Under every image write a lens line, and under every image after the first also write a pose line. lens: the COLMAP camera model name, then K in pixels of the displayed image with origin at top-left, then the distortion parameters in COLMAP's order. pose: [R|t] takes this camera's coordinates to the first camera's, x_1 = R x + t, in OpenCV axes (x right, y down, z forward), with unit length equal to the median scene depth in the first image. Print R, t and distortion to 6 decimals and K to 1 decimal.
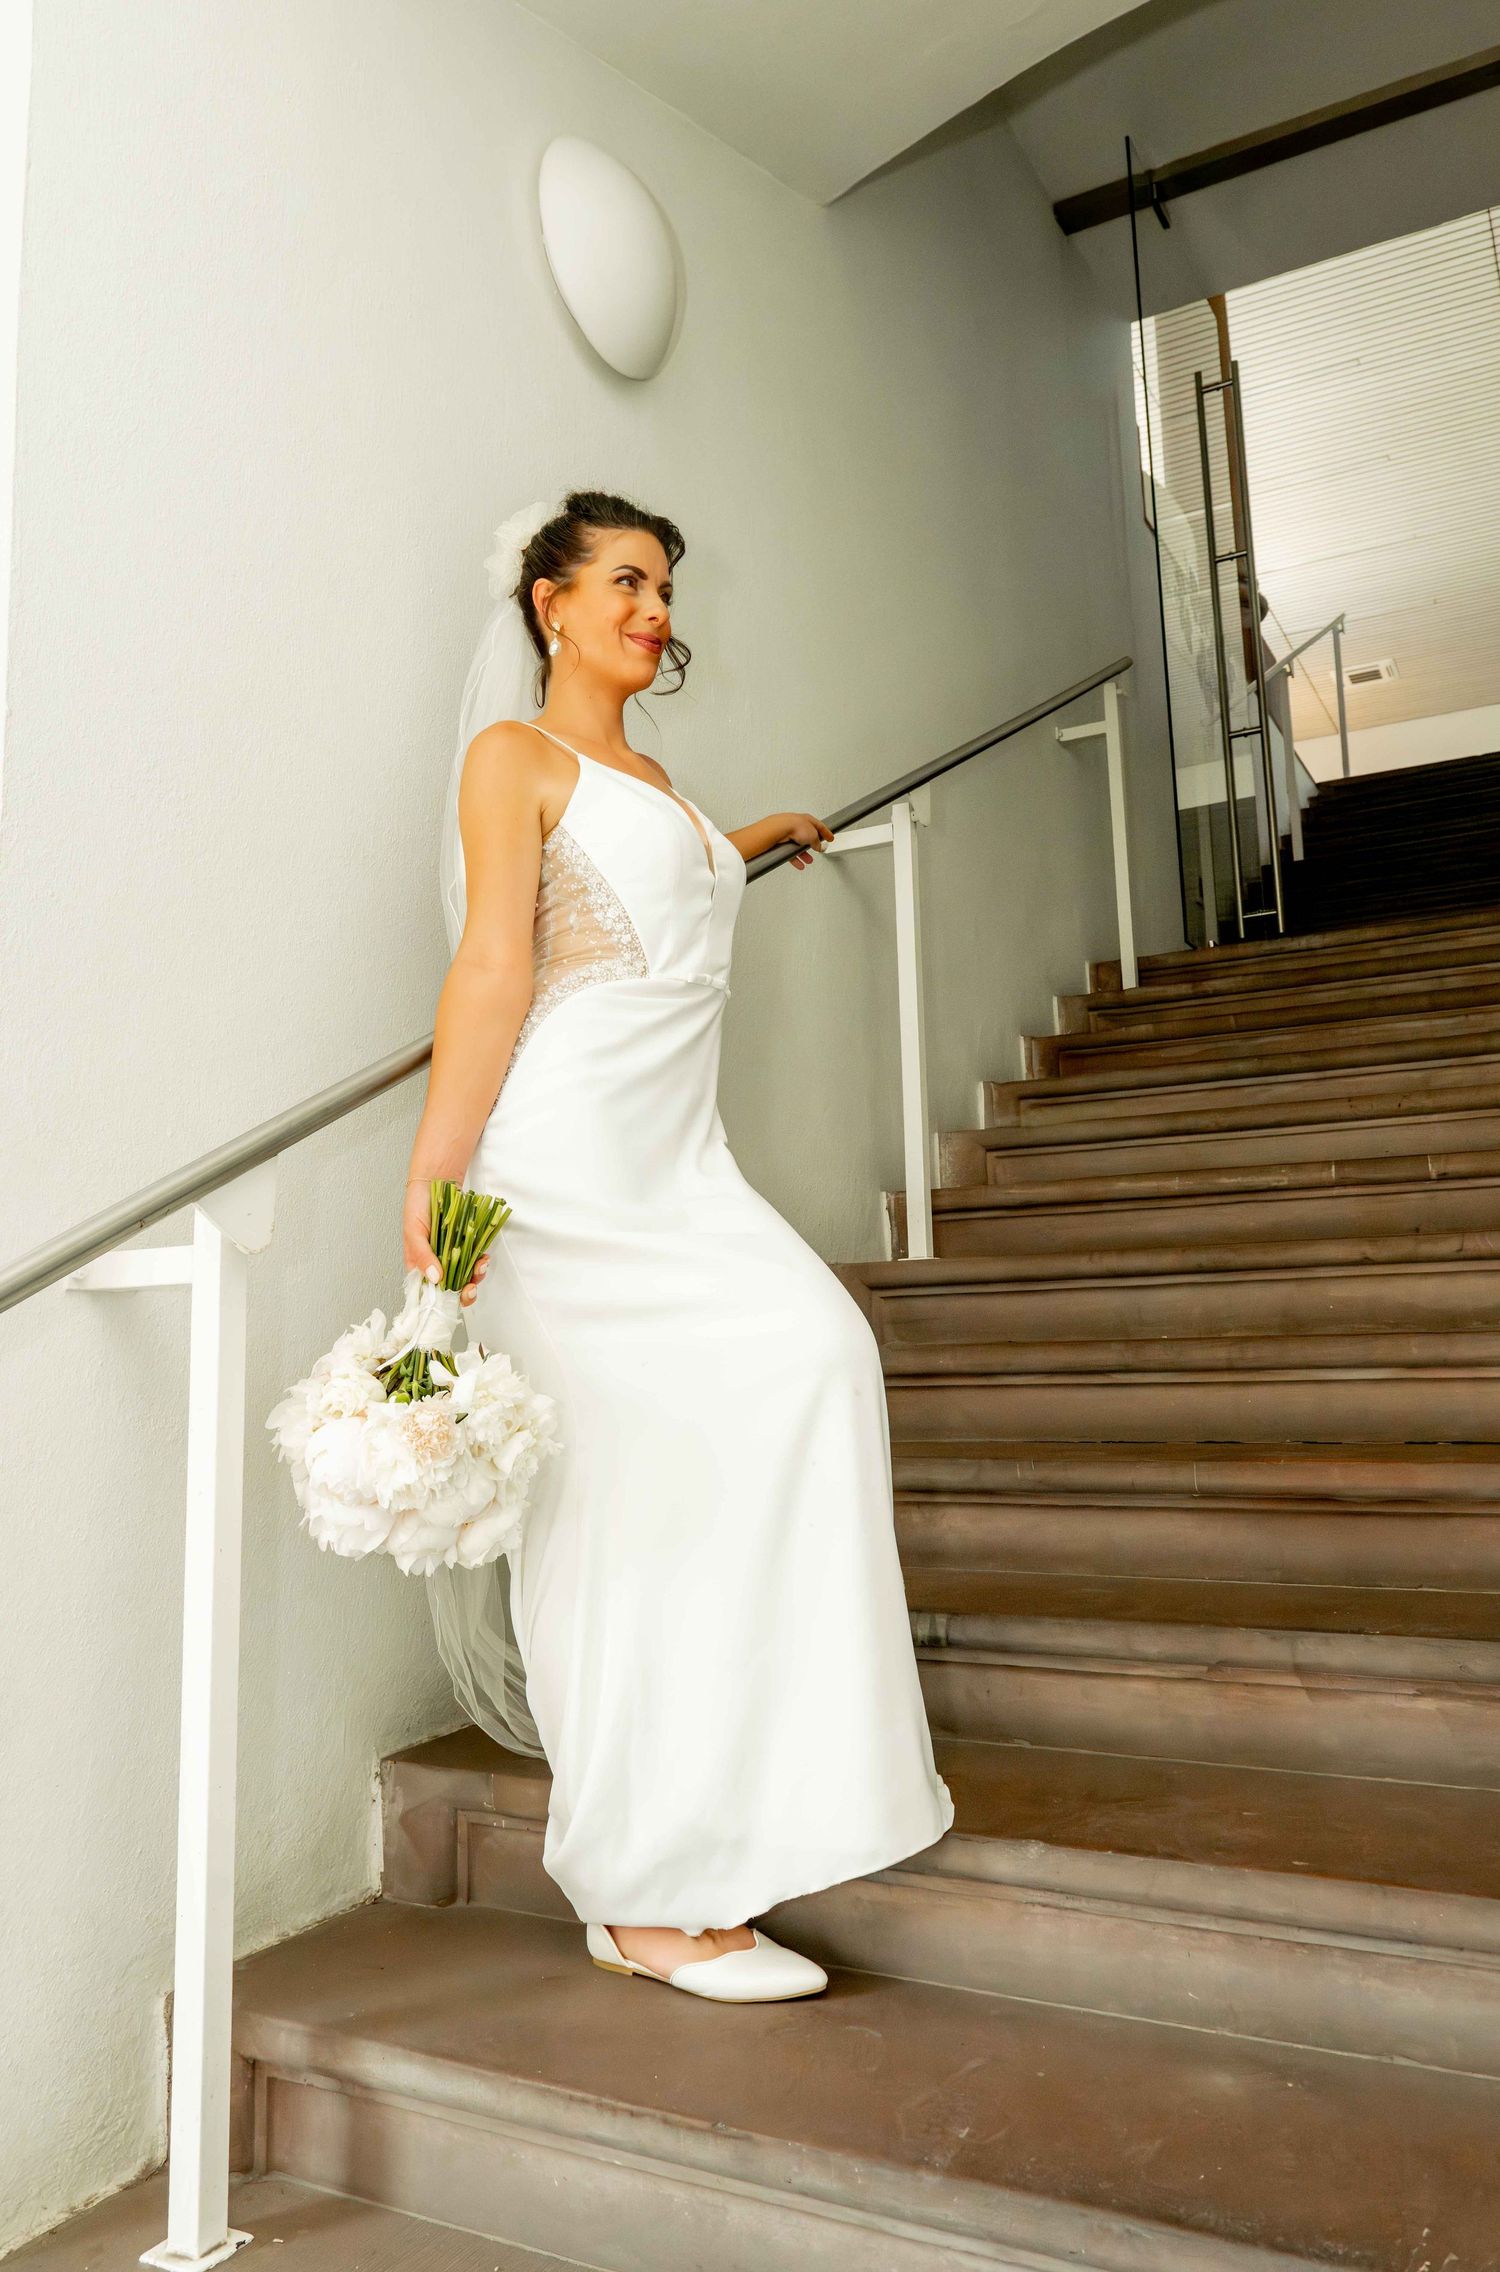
lens RADIAL K [[1684.3, 0, 746.6], [0, 1684.3, 1072.5], [0, 0, 1]] dist [0.002790, 0.005209]
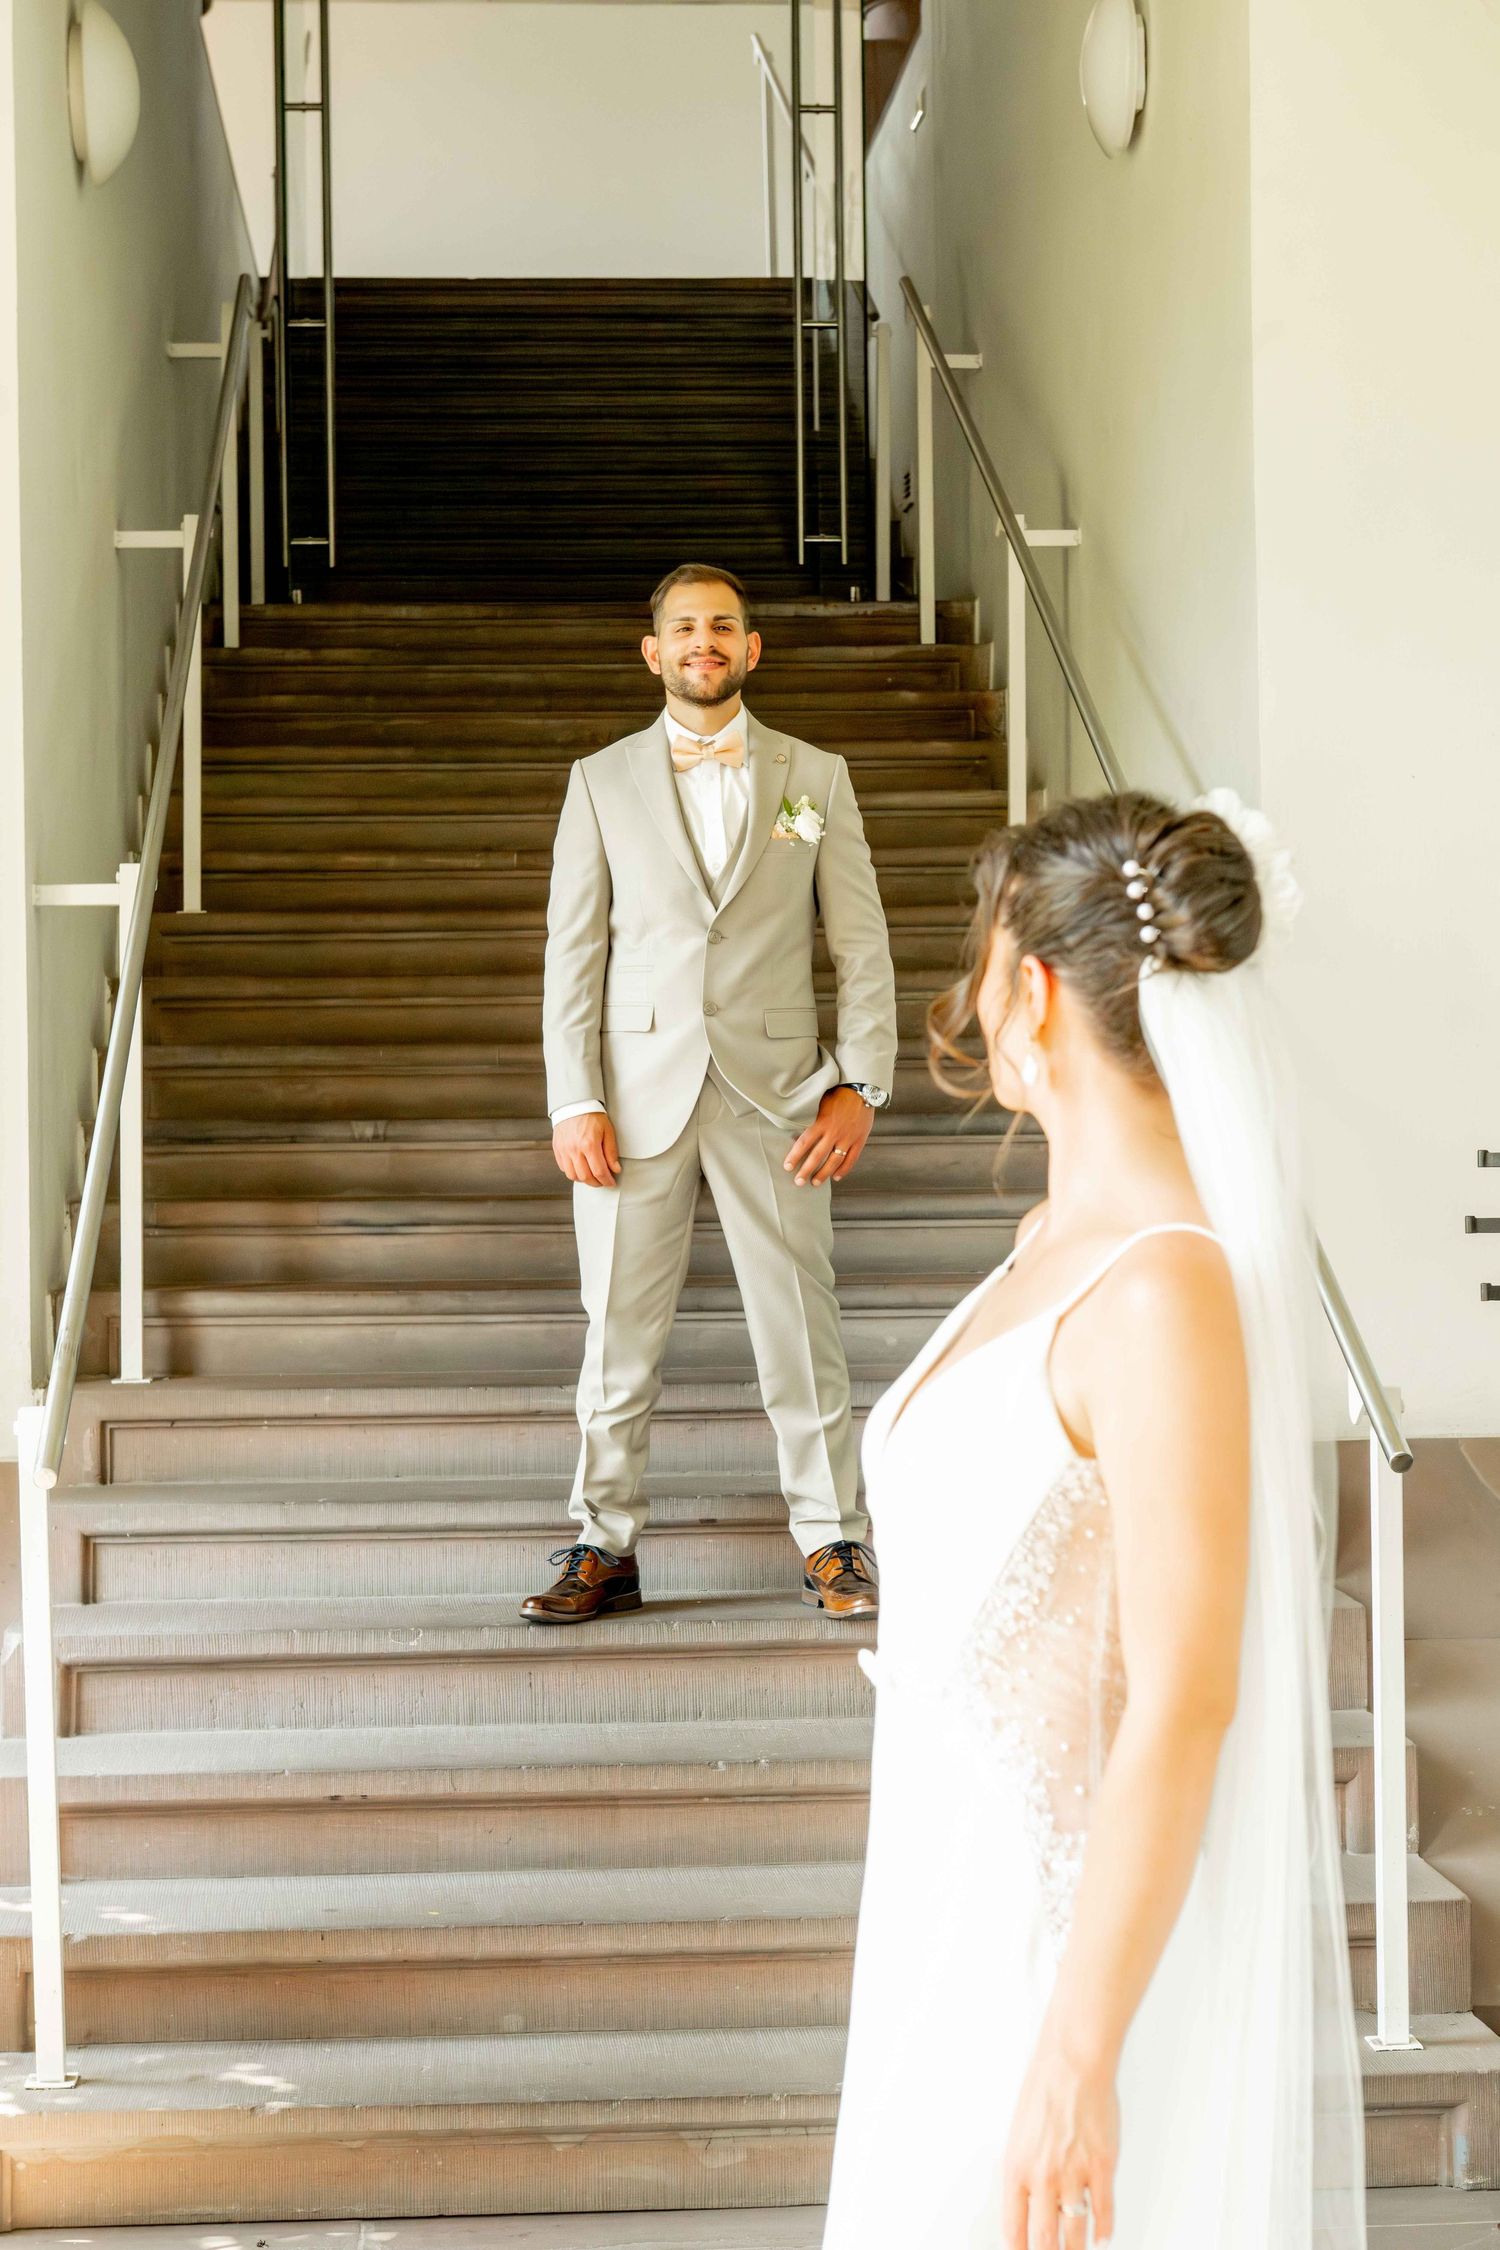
lens RADIAL K [[3721.6, 0, 750.0], [0, 3721.6, 1125.0], [0, 0, 1]] dist [-0.011451, 0.002561]
pose [[0.843579, 0.011966, 0.536871, -1.552840], [-0.095434, 0.987178, 0.127953, -0.183908], [-0.528456, -0.159174, 0.833905, -2.269082]]
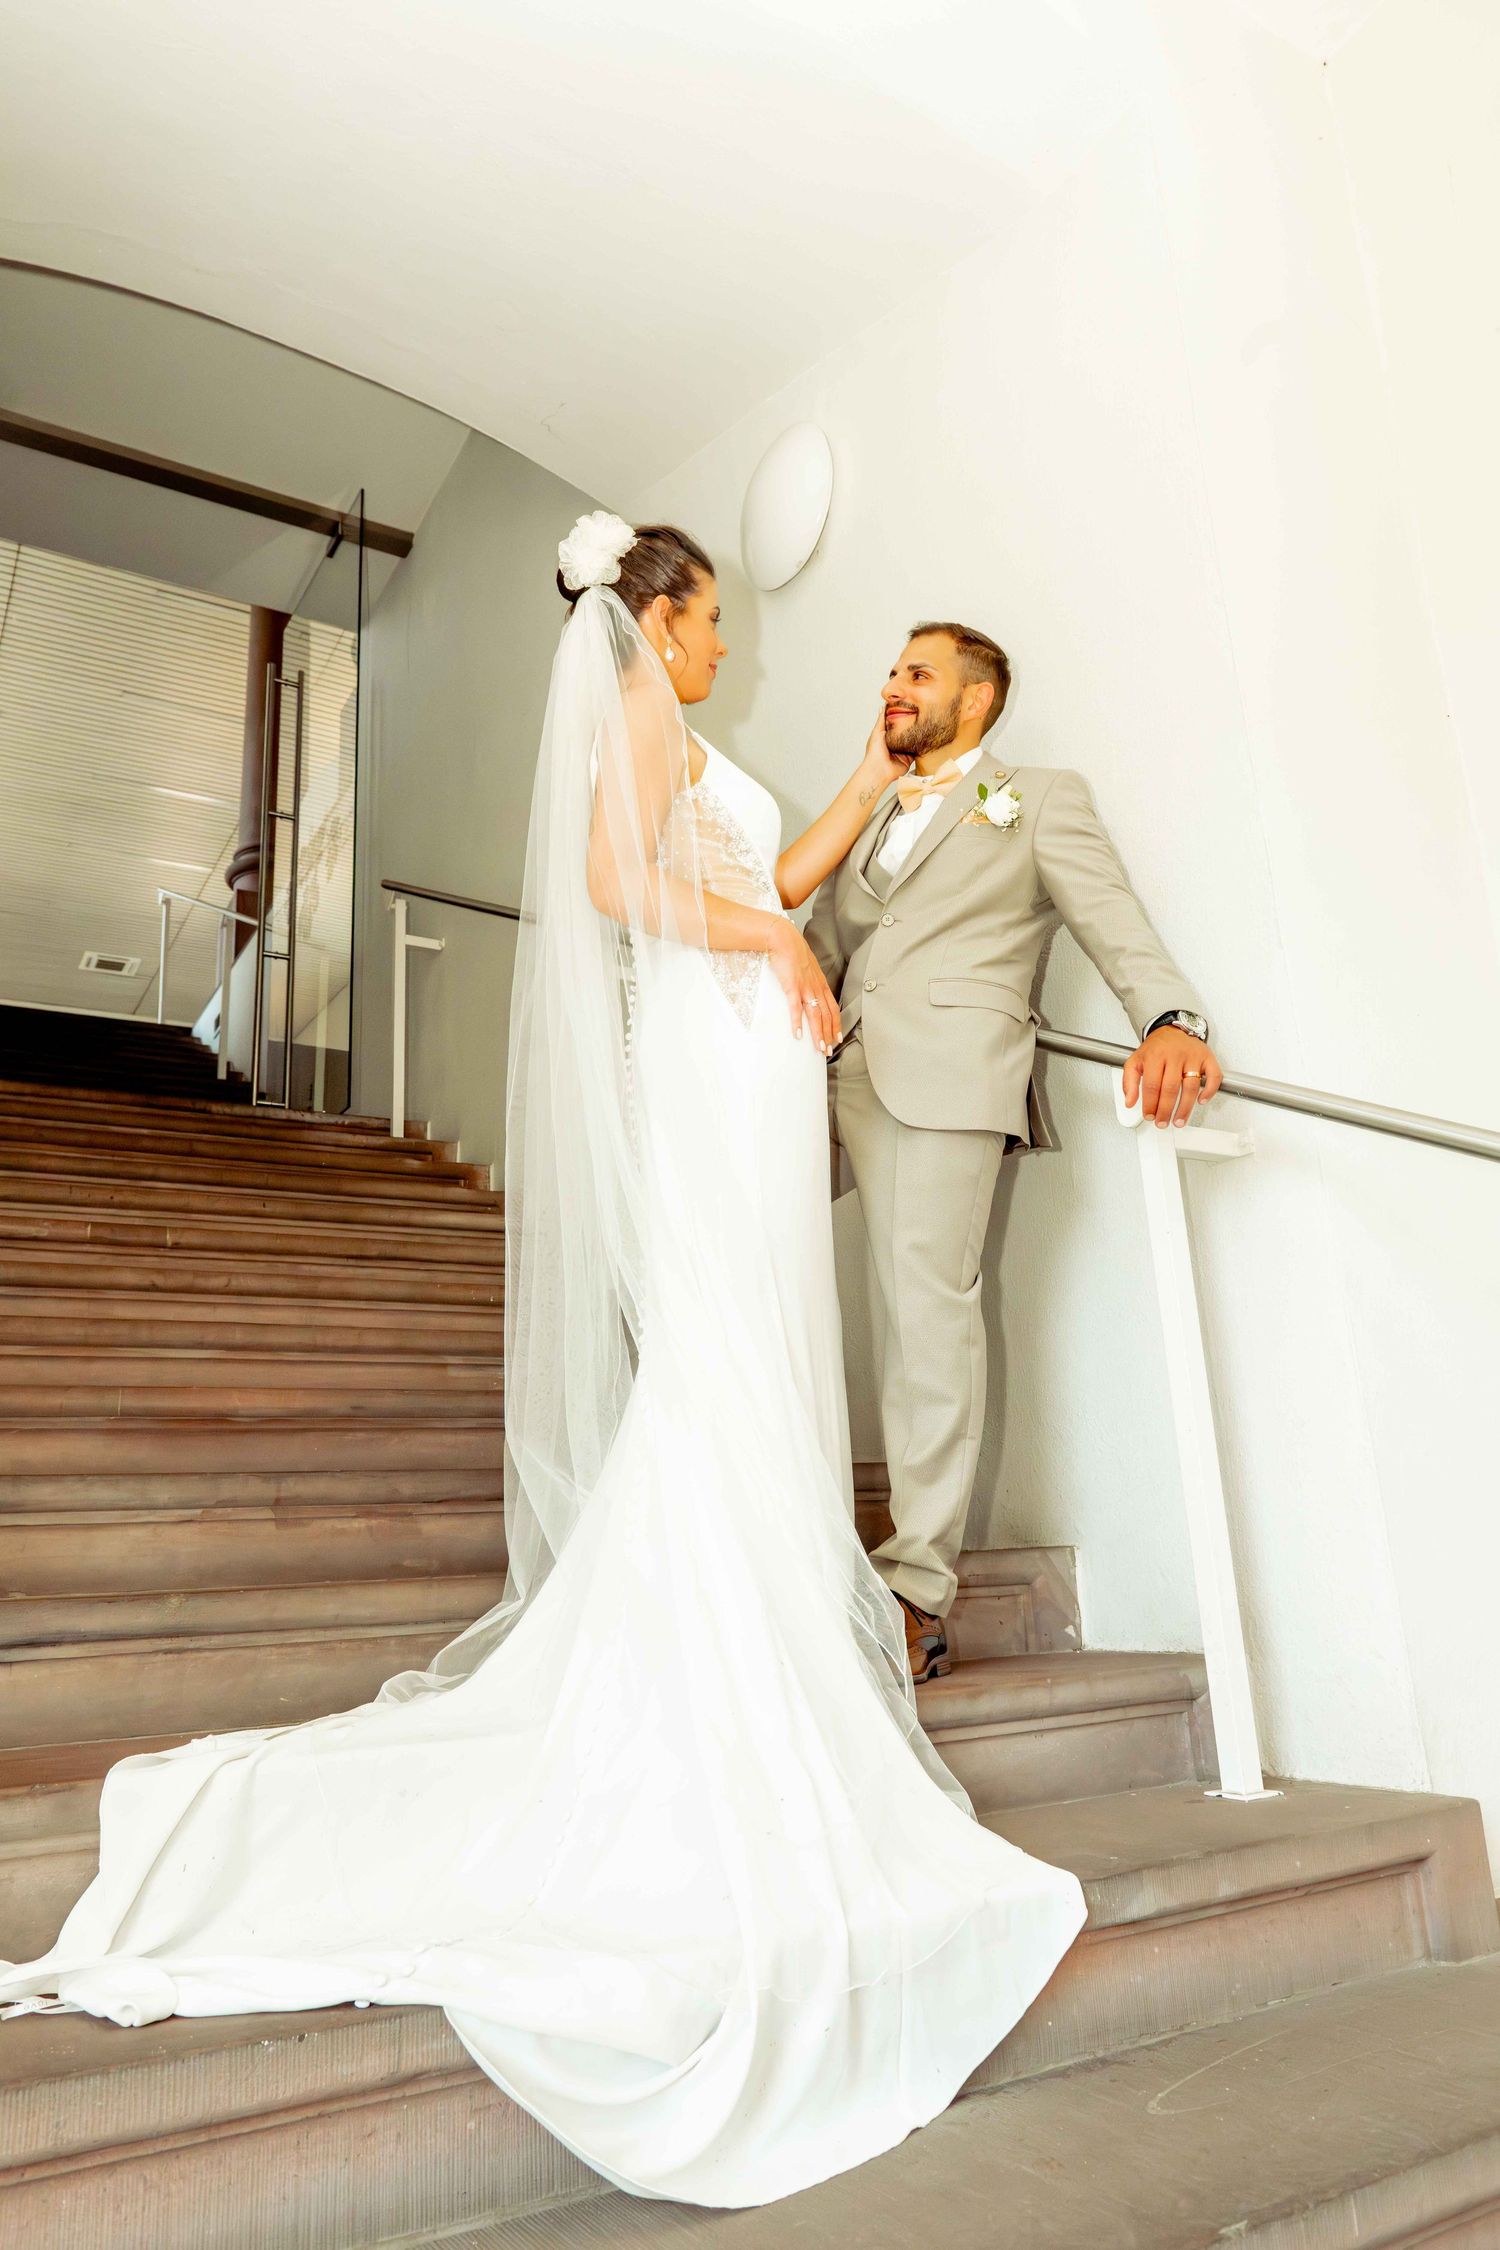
lens RADIAL K [[1466.4, 0, 750.0], [0, 1466.4, 1125.0], [0, 0, 1]] dist [-0.001893, -0.000871]
pose [[0.505259, 0.243750, 0.827828, -0.465878], [-0.113499, 0.969717, -0.216256, 0.243791], [-0.855471, 0.015308, 0.517624, 0.065713]]
